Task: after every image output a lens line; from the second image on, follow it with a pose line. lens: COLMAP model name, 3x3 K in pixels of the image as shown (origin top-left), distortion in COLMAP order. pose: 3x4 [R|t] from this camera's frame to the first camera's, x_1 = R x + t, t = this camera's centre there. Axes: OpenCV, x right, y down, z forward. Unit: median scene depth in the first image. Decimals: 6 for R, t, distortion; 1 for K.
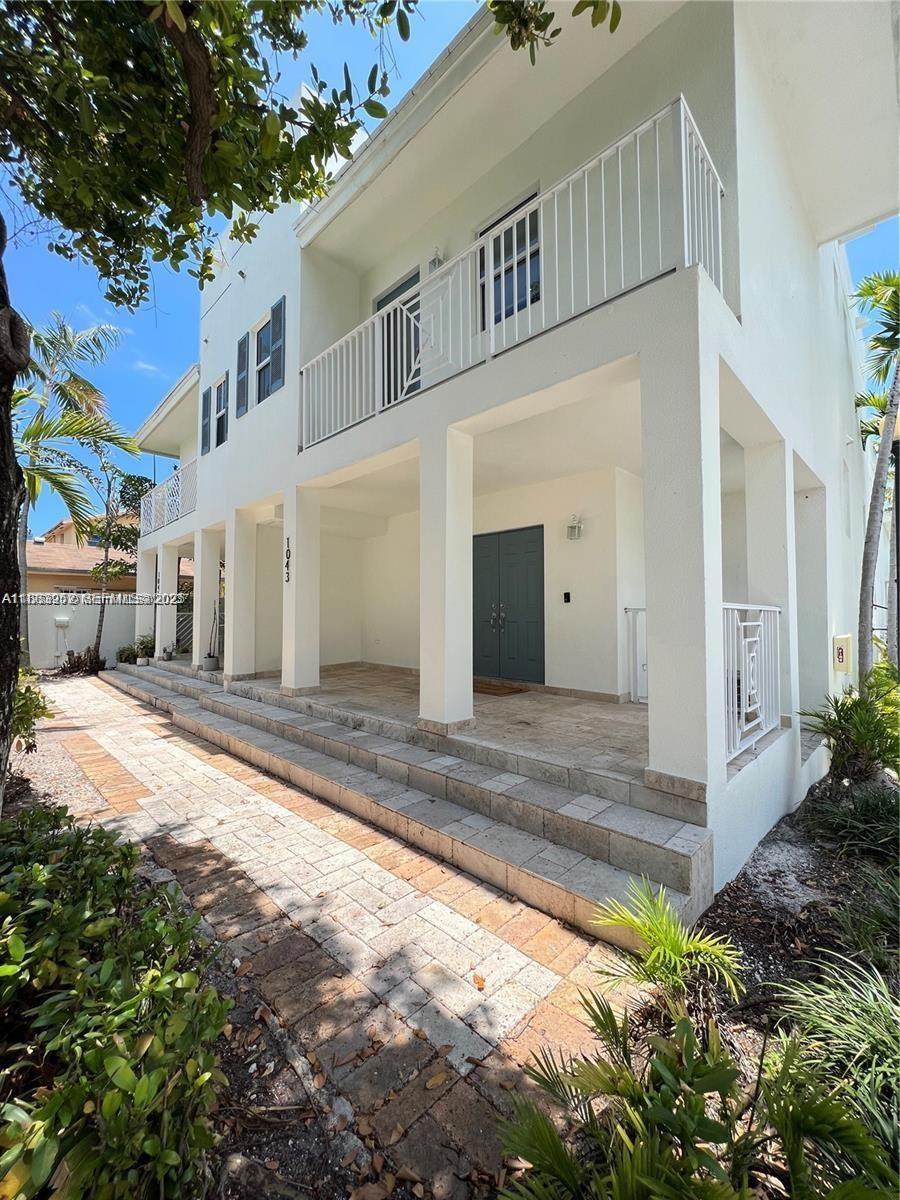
lens RADIAL K [[476.5, 0, 453.0], [0, 476.5, 598.7], [0, 0, 1]] dist [-0.000532, 0.000020]
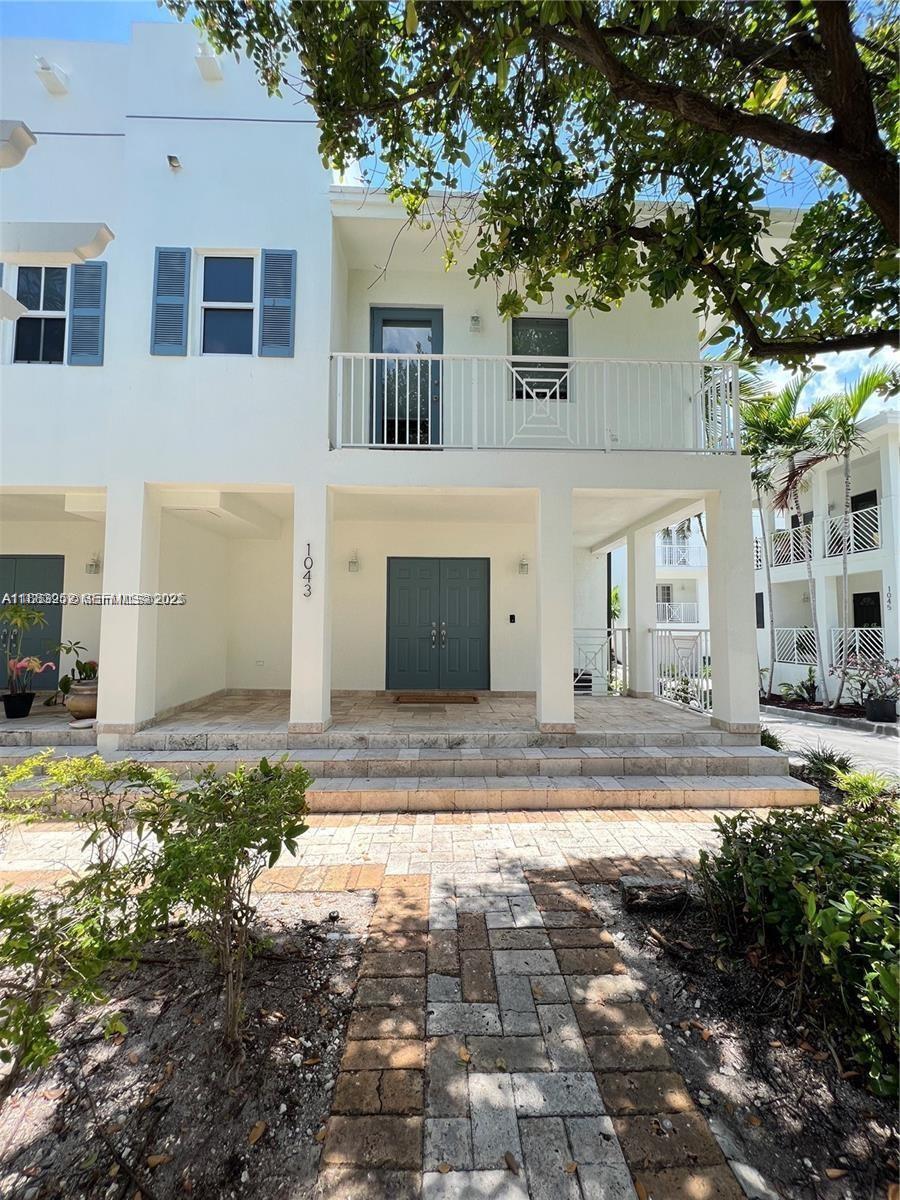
lens RADIAL K [[476.5, 0, 453.2], [0, 476.5, 598.8], [0, 0, 1]] dist [-0.000532, 0.000020]
pose [[0.694575, 0.040353, 0.718287, -0.999695], [-0.028277, 0.999185, -0.028790, -0.018677], [-0.718864, -0.000314, 0.695151, 0.304851]]
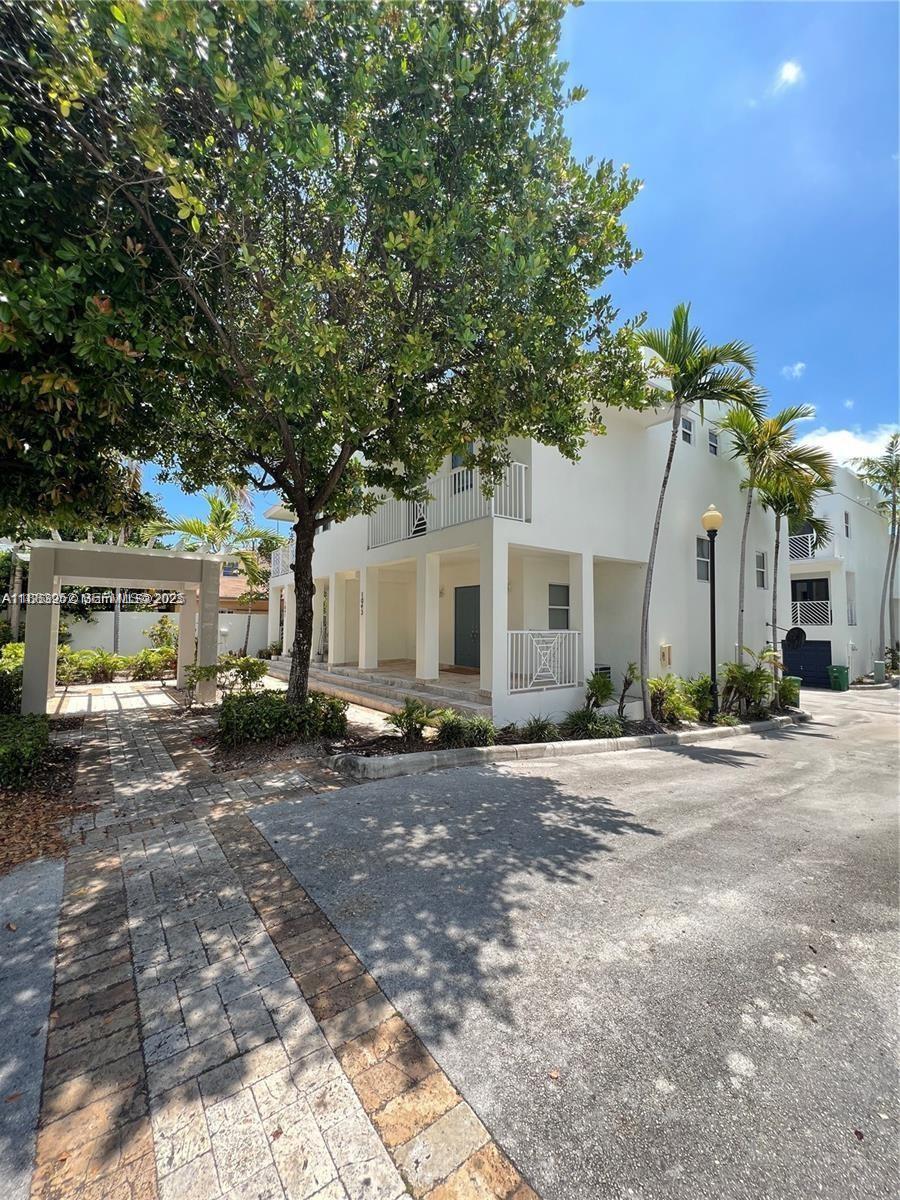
lens RADIAL K [[476.5, 0, 447.5], [0, 476.5, 604.8], [0, 0, 1]] dist [-0.000532, 0.000020]
pose [[0.986824, 0.000767, -0.161795, 0.417297], [-0.002415, 0.999947, -0.009986, -0.074239], [0.161779, 0.010245, 0.986774, -1.152974]]
